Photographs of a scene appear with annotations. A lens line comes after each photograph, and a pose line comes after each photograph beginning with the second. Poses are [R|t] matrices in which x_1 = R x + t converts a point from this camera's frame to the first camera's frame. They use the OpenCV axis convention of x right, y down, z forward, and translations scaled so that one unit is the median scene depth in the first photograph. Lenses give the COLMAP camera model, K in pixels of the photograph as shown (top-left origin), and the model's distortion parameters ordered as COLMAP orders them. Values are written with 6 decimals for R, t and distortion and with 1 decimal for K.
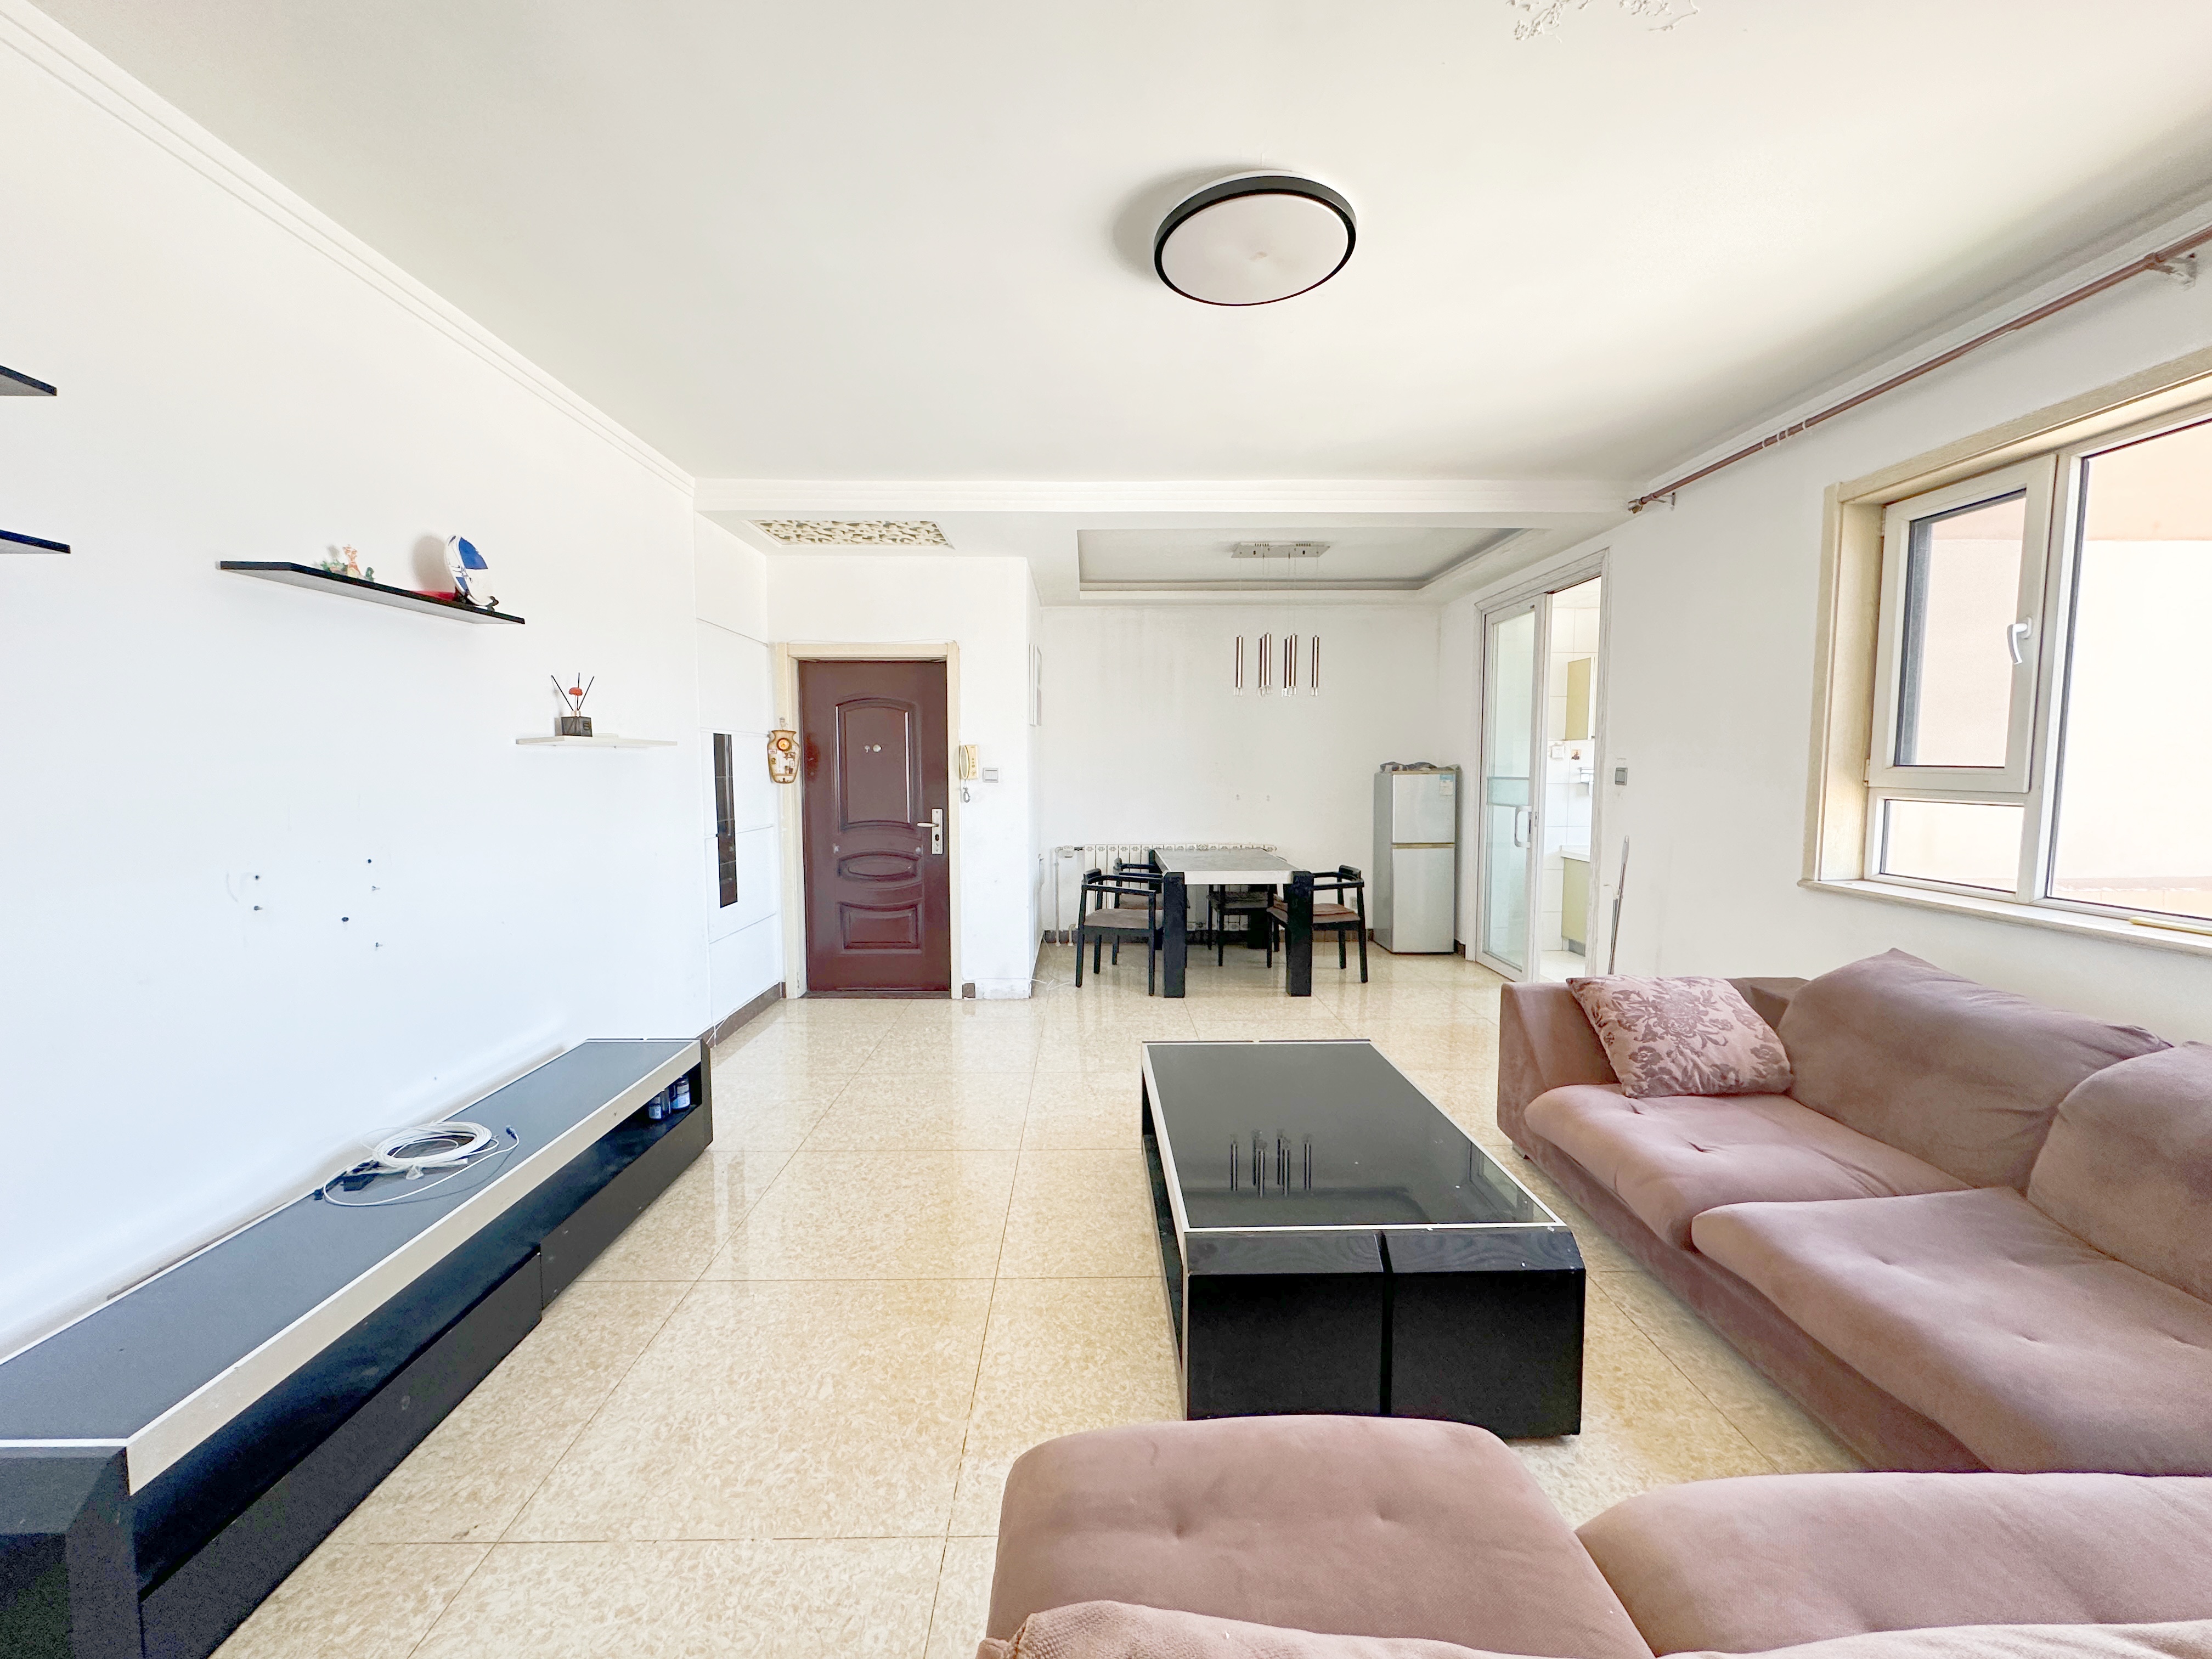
lens RADIAL K [[883.2, 0, 1103.5], [0, 883.2, 829.8], [0, 0, 1]] dist [0.002082, 0.000280]
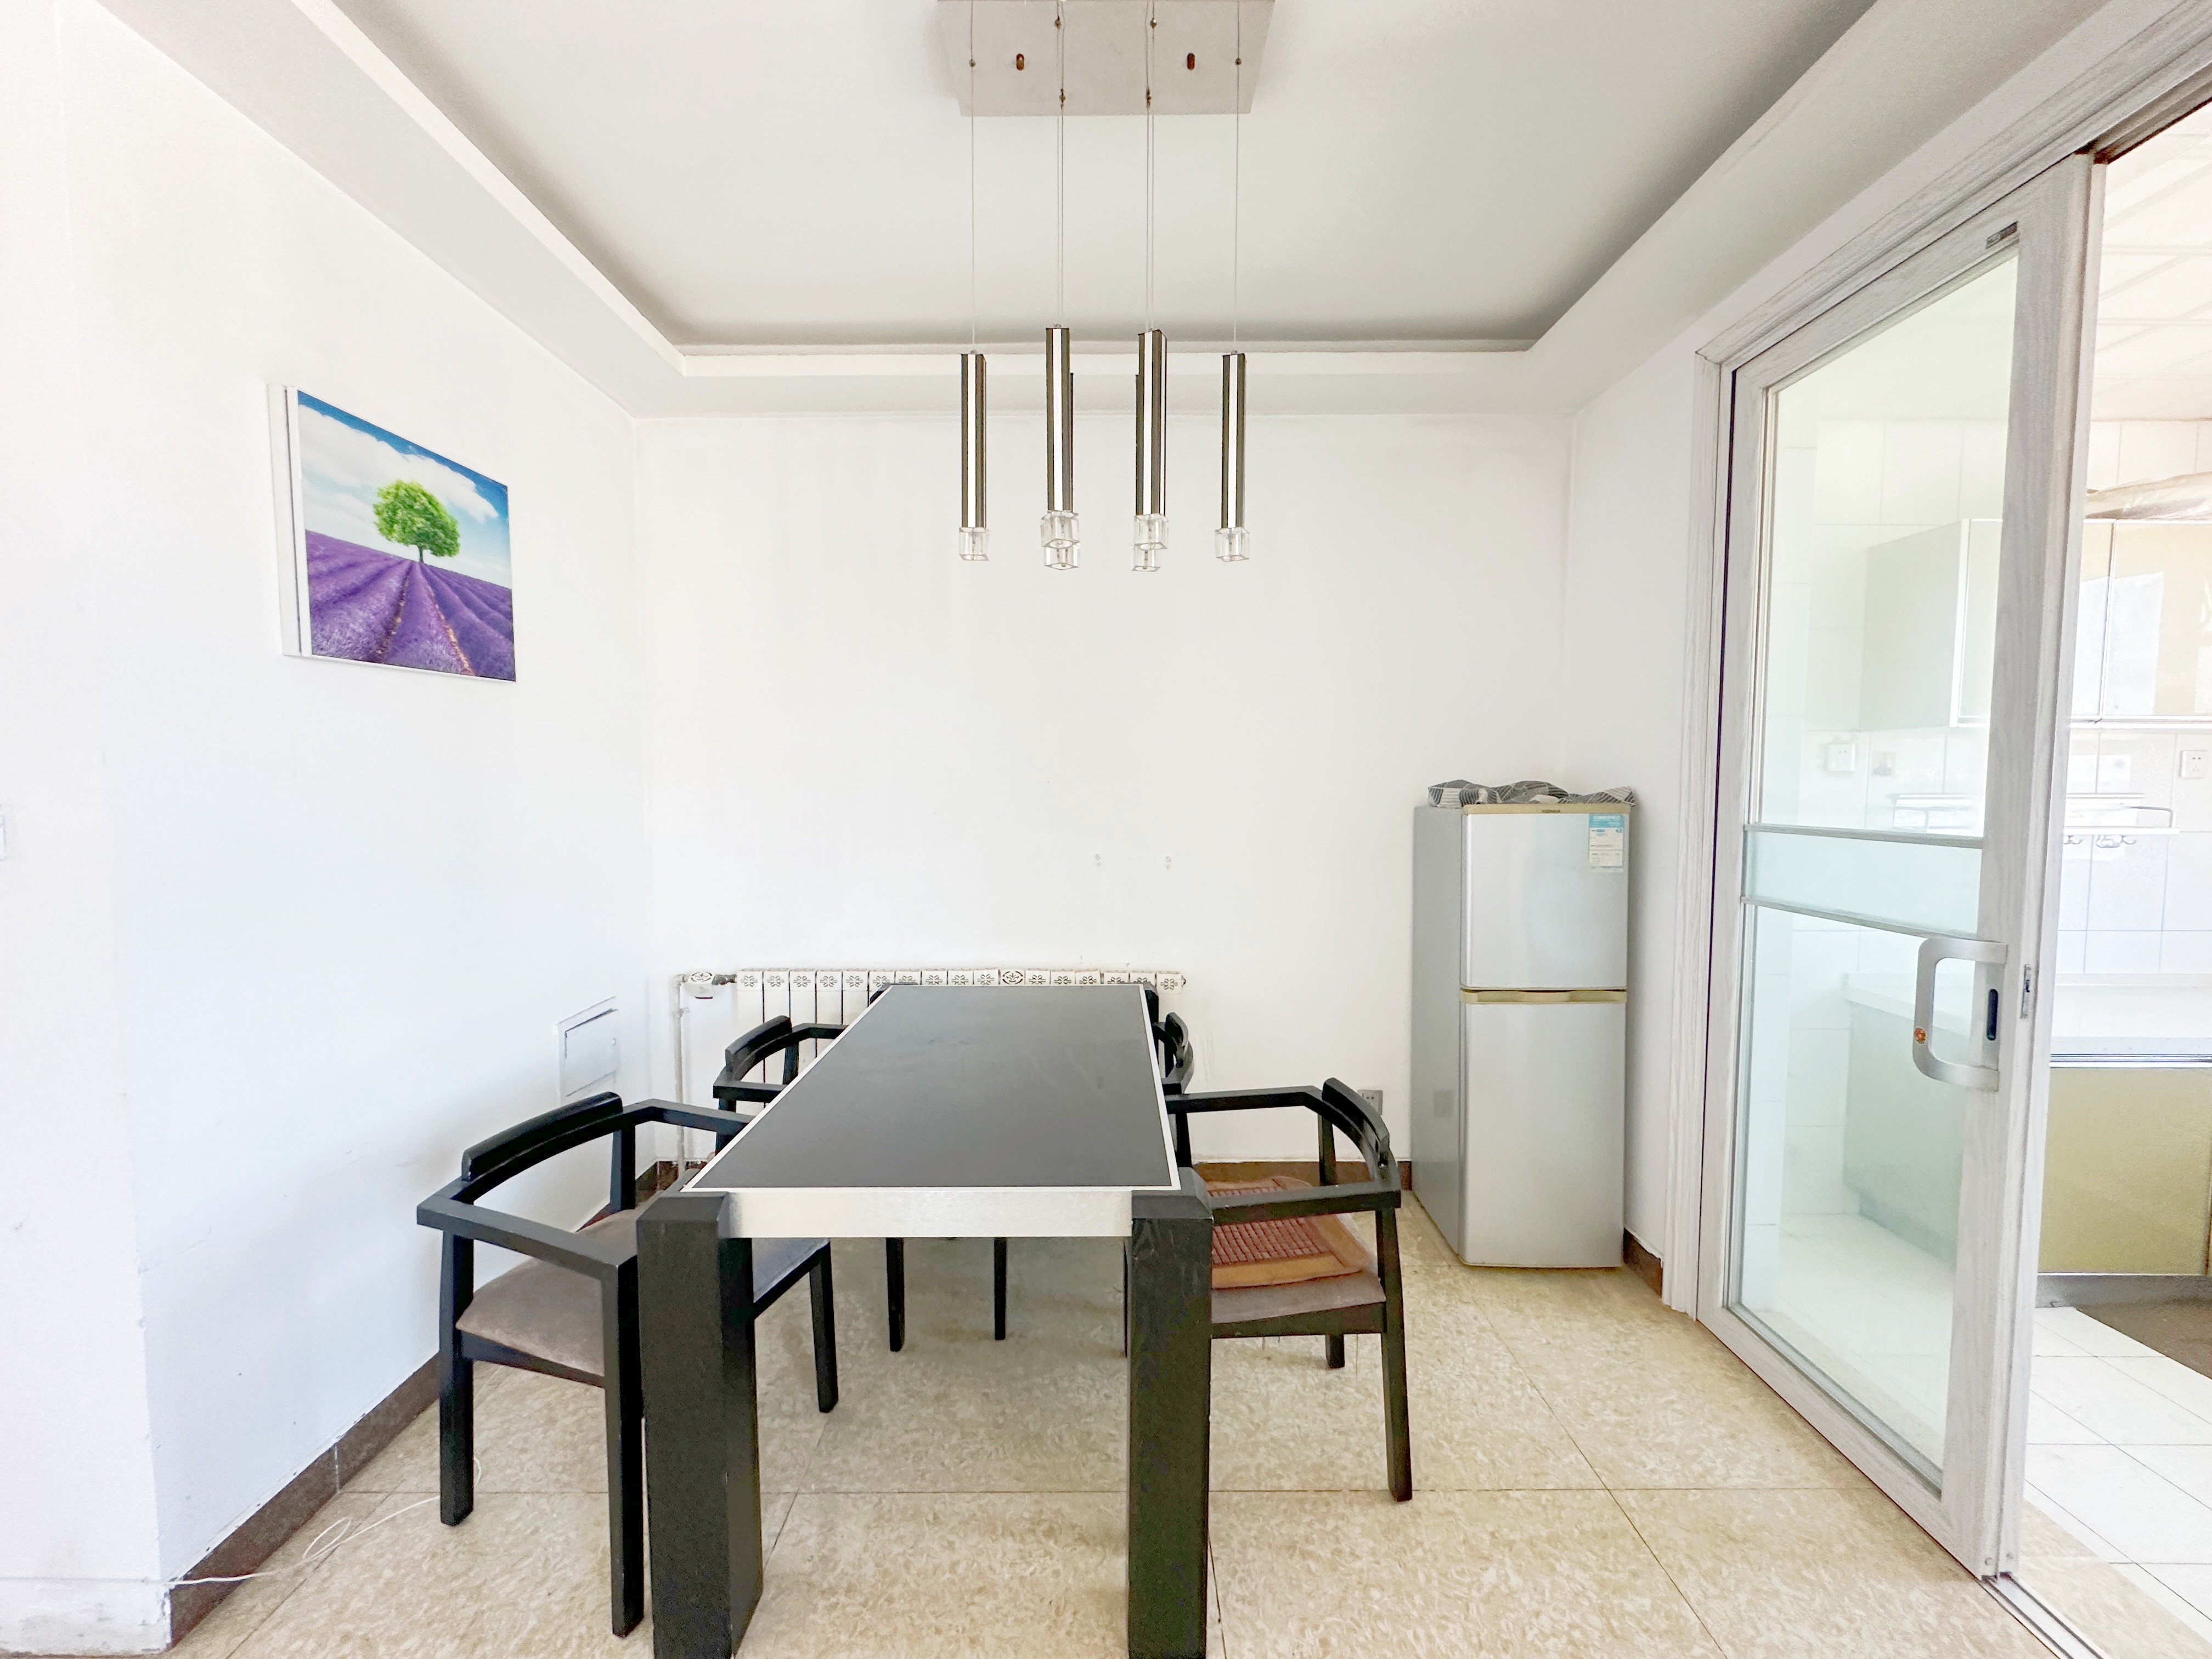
lens RADIAL K [[883.2, 0, 1097.9], [0, 883.2, 821.7], [0, 0, 1]] dist [0.002082, 0.000280]
pose [[0.999941, 0.004003, -0.010120, 0.167971], [-0.004202, 0.999797, -0.019716, -0.050063], [0.010039, 0.019757, 0.999754, 0.603496]]
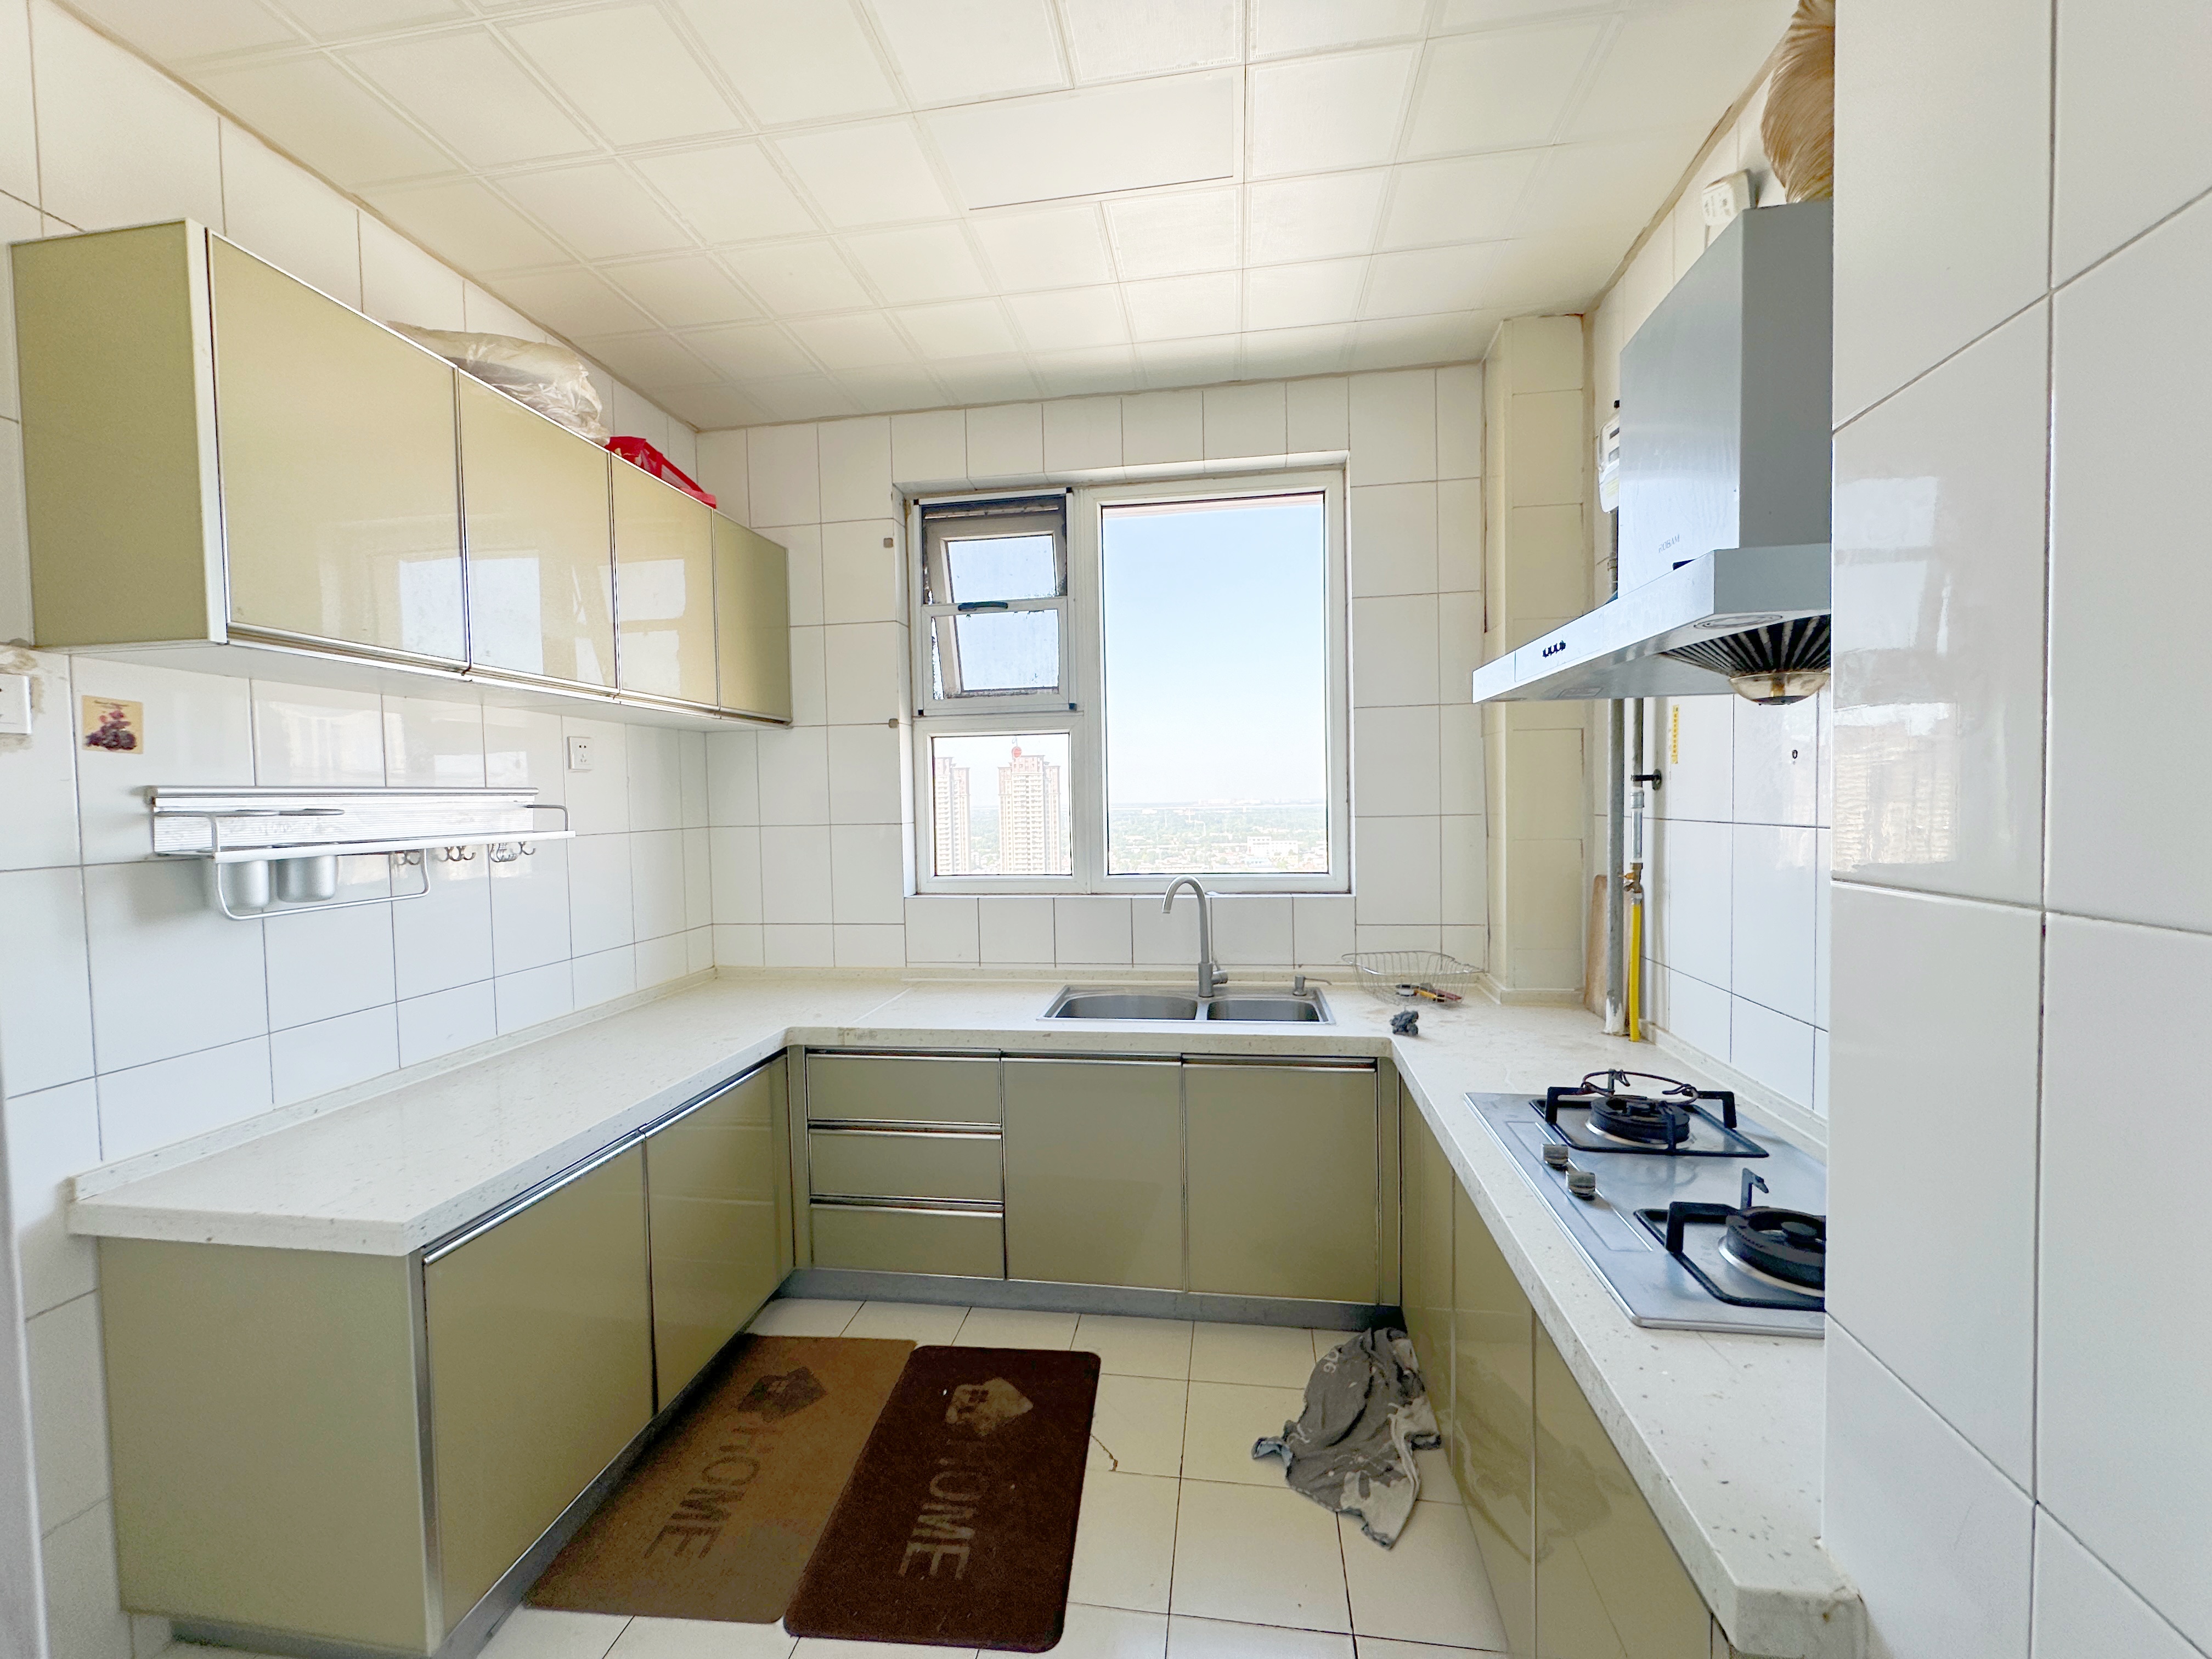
lens RADIAL K [[883.2, 0, 1102.1], [0, 883.2, 829.2], [0, 0, 1]] dist [0.002082, 0.000280]
pose [[0.160295, -0.038861, 0.986304, 0.388496], [0.095872, 0.995113, 0.023627, -0.045899], [-0.982402, 0.090772, 0.163237, 0.786104]]
